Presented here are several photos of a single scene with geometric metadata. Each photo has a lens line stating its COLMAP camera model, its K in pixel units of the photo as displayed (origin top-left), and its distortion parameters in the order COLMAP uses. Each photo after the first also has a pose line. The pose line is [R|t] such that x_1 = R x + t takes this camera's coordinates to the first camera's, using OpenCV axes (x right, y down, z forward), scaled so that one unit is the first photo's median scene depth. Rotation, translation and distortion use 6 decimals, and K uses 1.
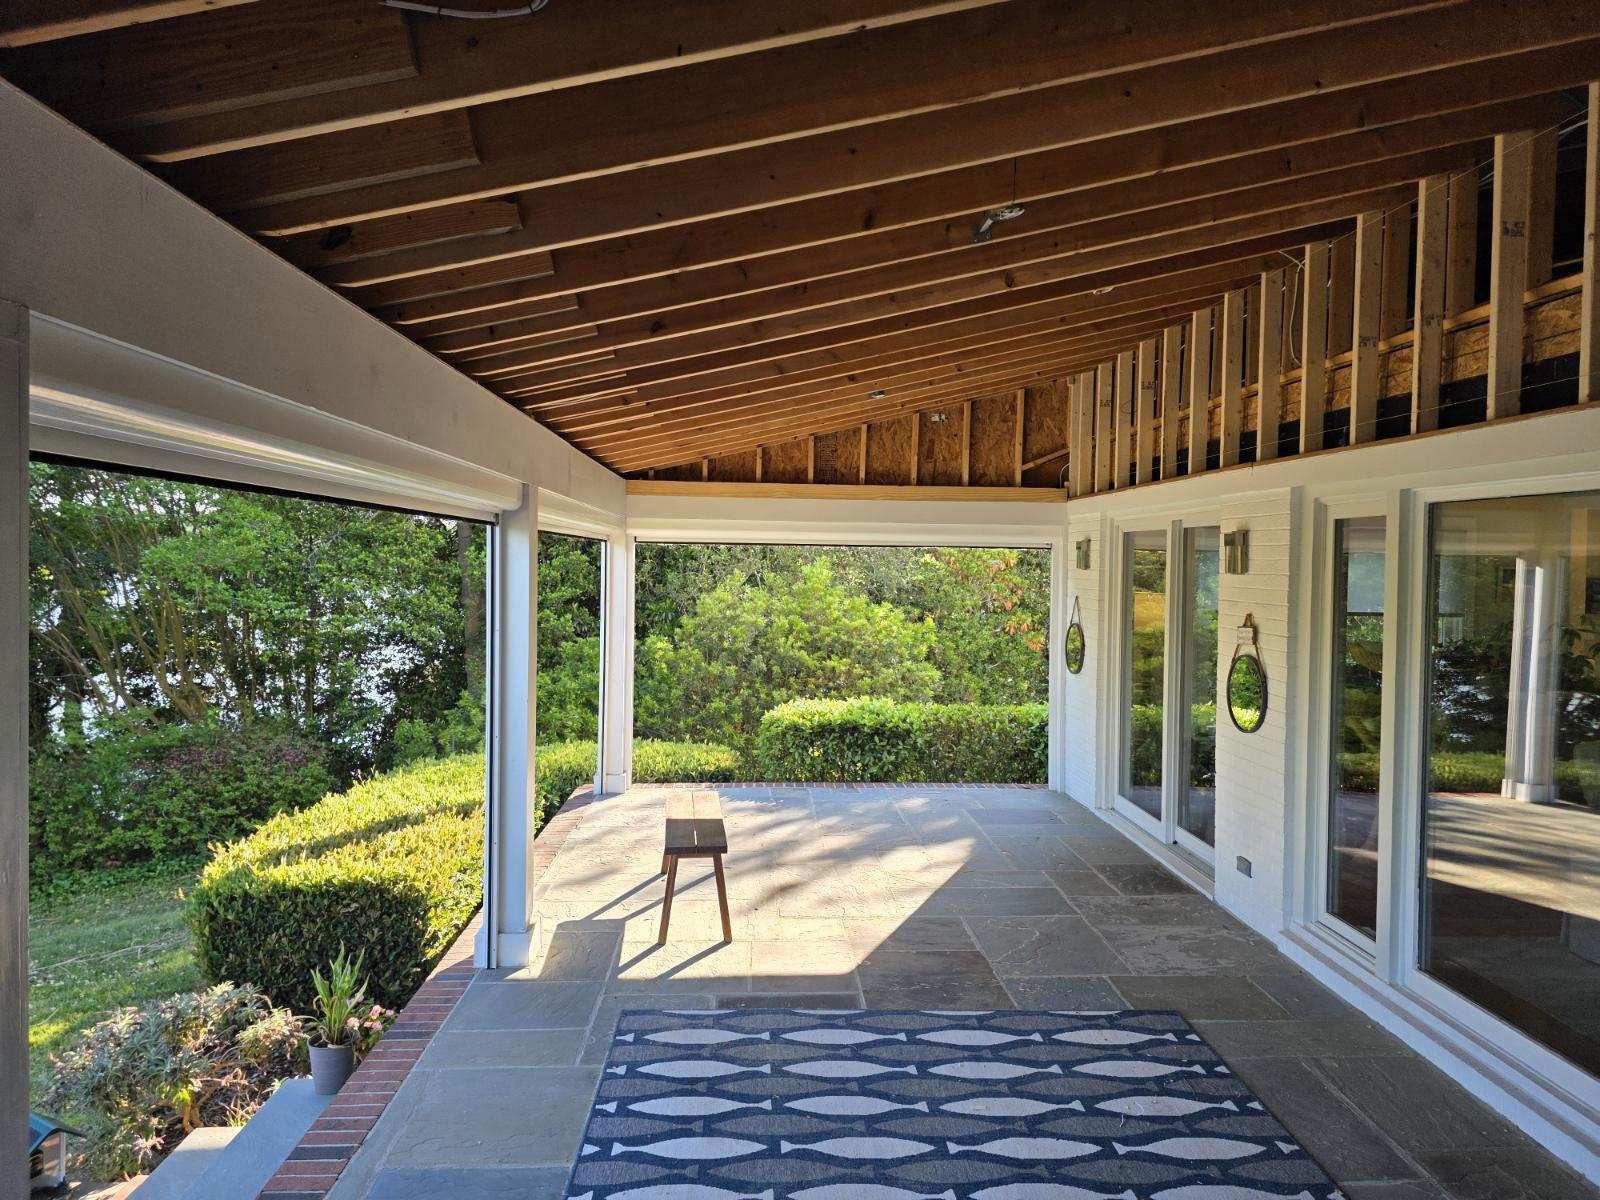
lens RADIAL K [[1067.1, 0, 791.6], [0, 1067.1, 581.1], [0, 0, 1]] dist [0.066306, -0.065996]
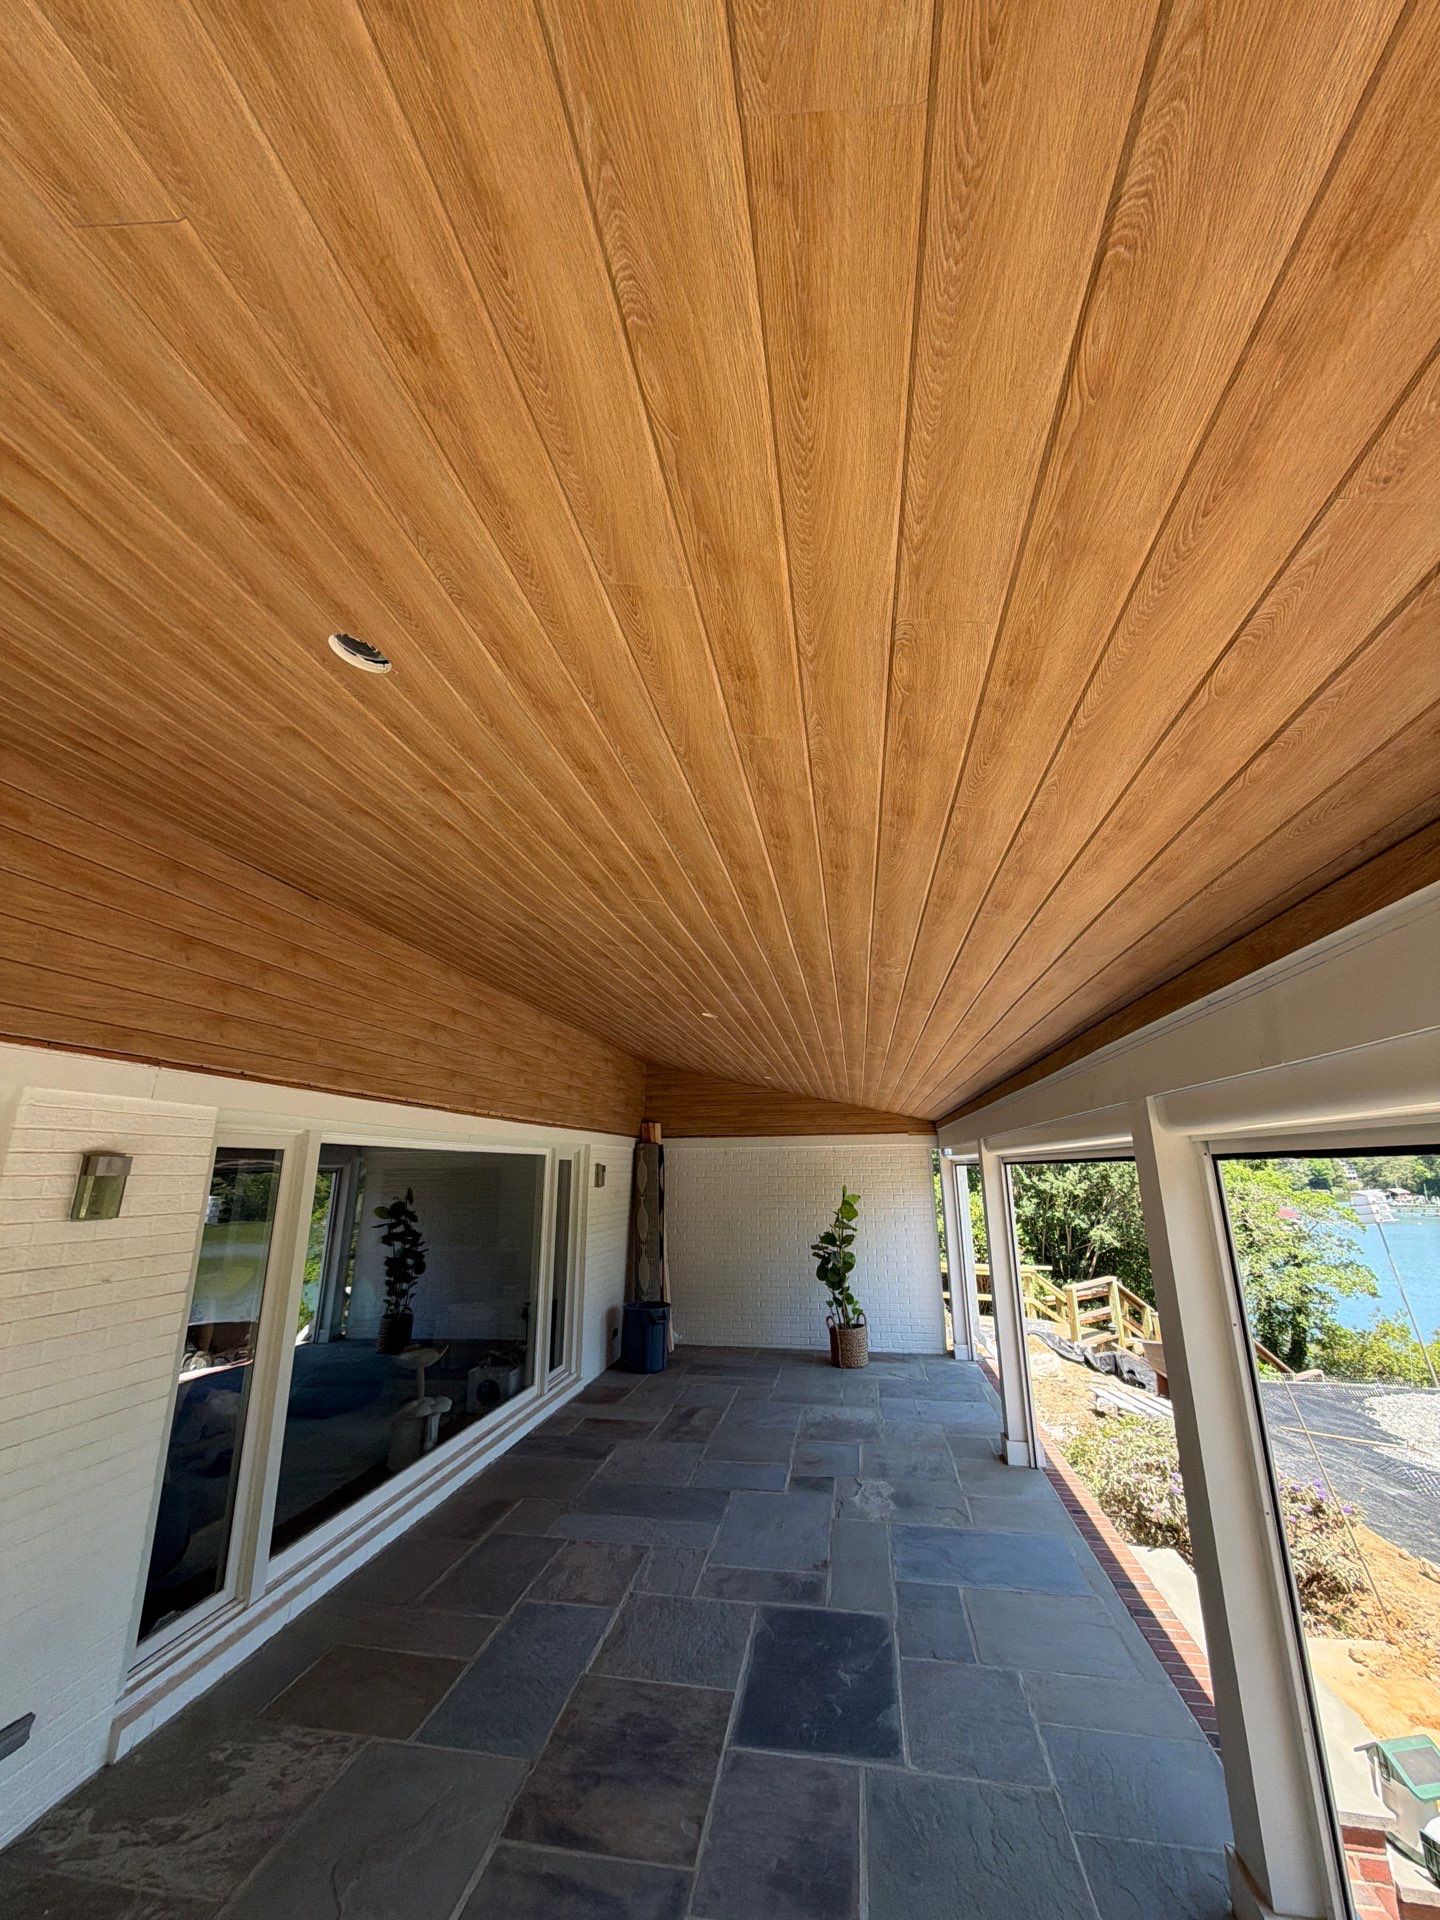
lens RADIAL K [[759.9, 0, 724.1], [0, 759.9, 958.7], [0, 0, 1]] dist [0.001853, -0.000231]
pose [[-0.979836, 0.049145, 0.193665, -0.062926], [-0.000684, 0.968448, -0.249213, -0.045616], [-0.199802, -0.244321, -0.948887, 1.403103]]
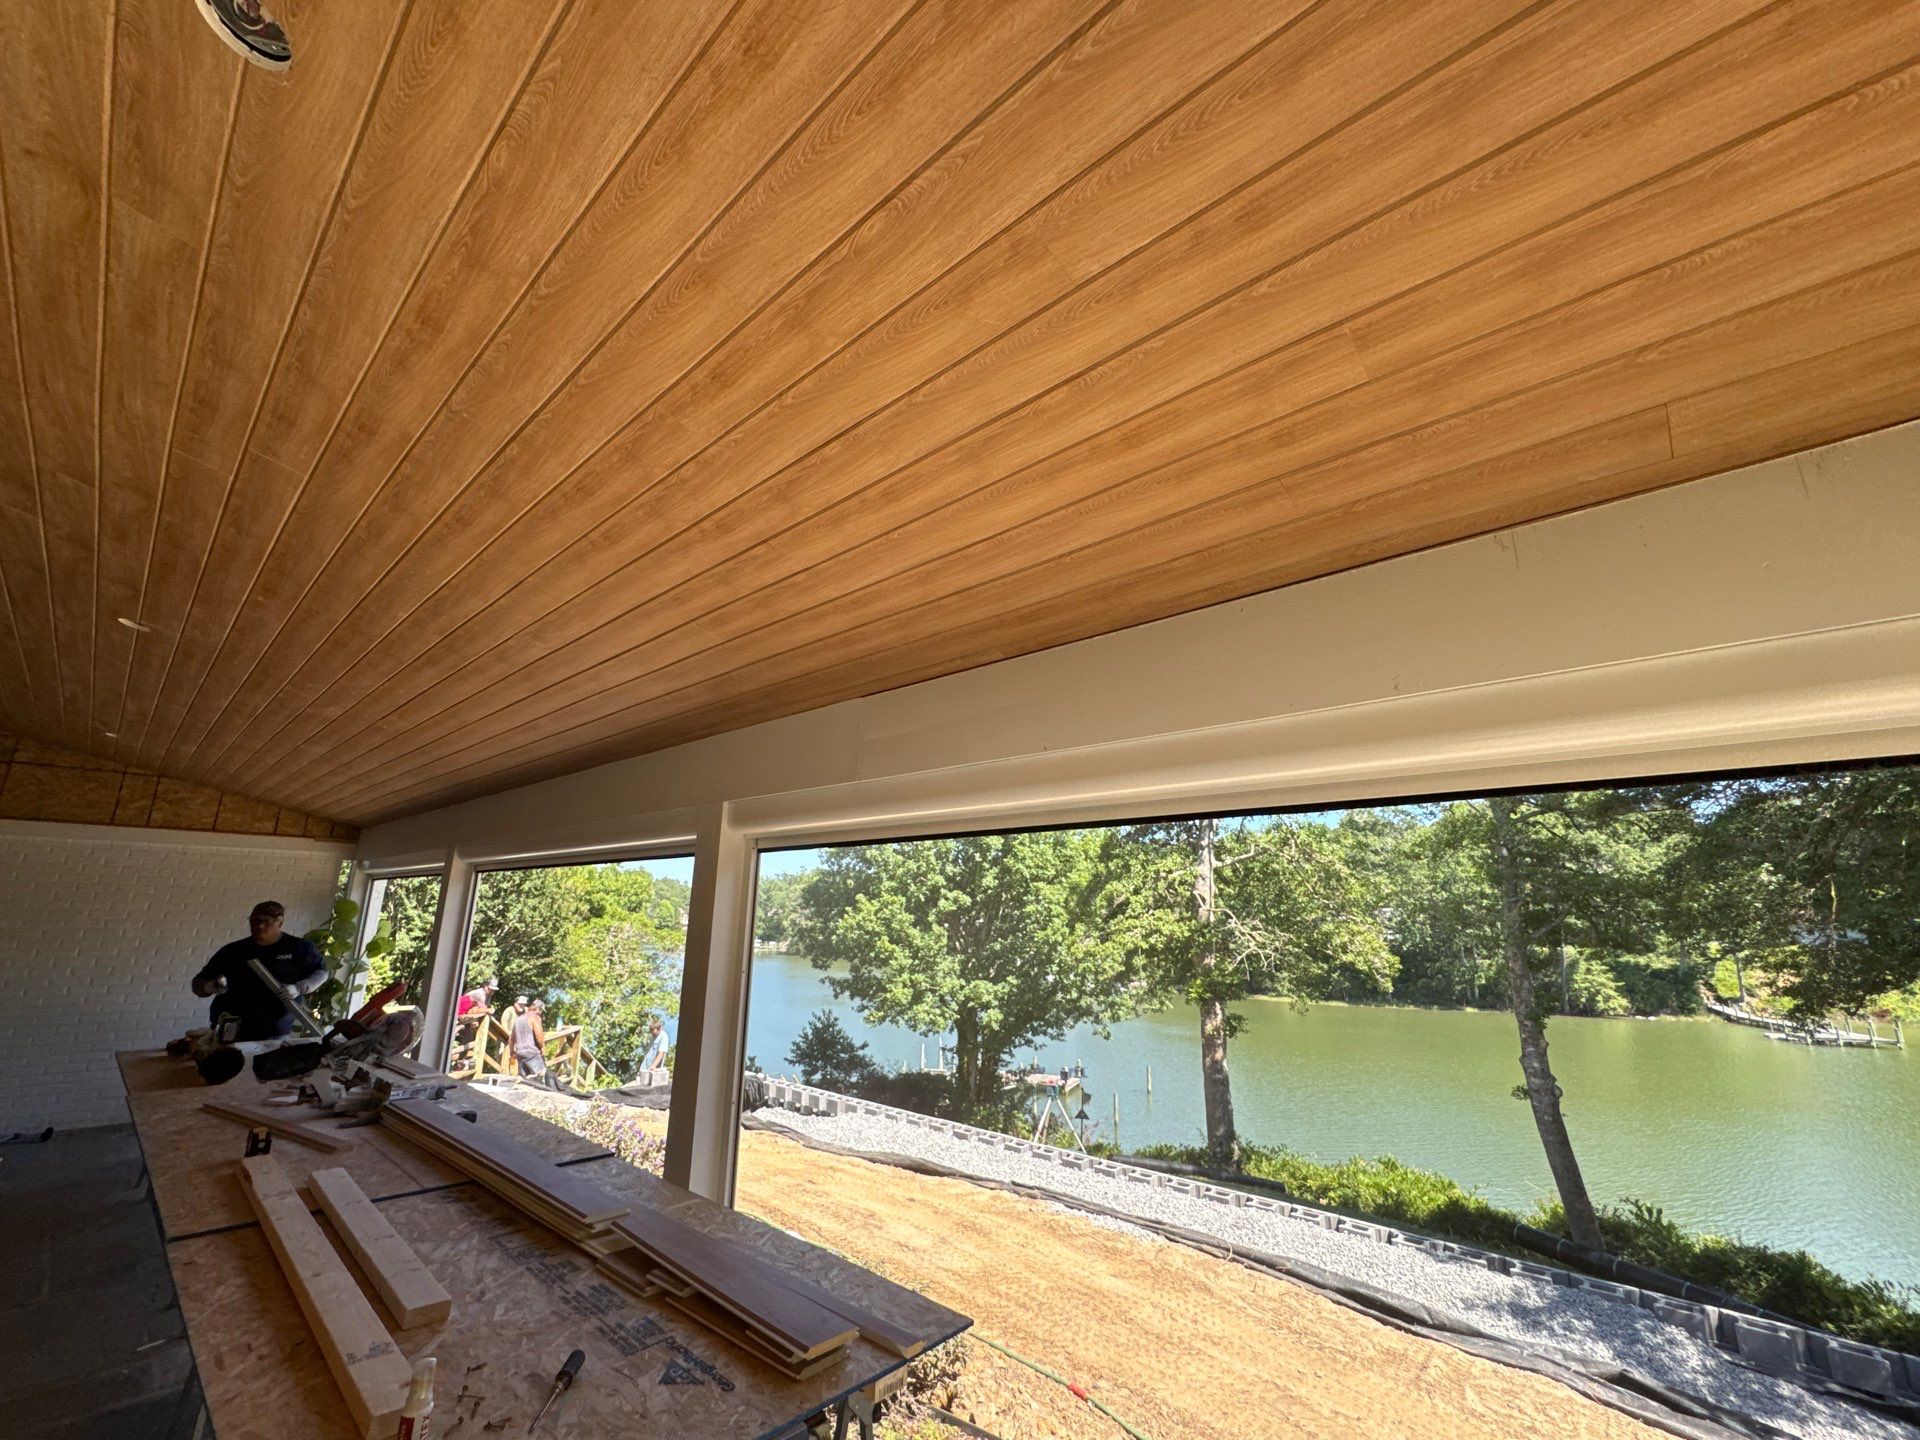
lens RADIAL K [[791.0, 0, 954.6], [0, 791.0, 717.5], [0, 0, 1]] dist [-0.000427, -0.000110]
pose [[-0.706167, -0.199581, -0.679335, 0.072688], [-0.039833, 0.969130, -0.243313, -0.003453], [0.706924, -0.144760, -0.692317, 1.443379]]
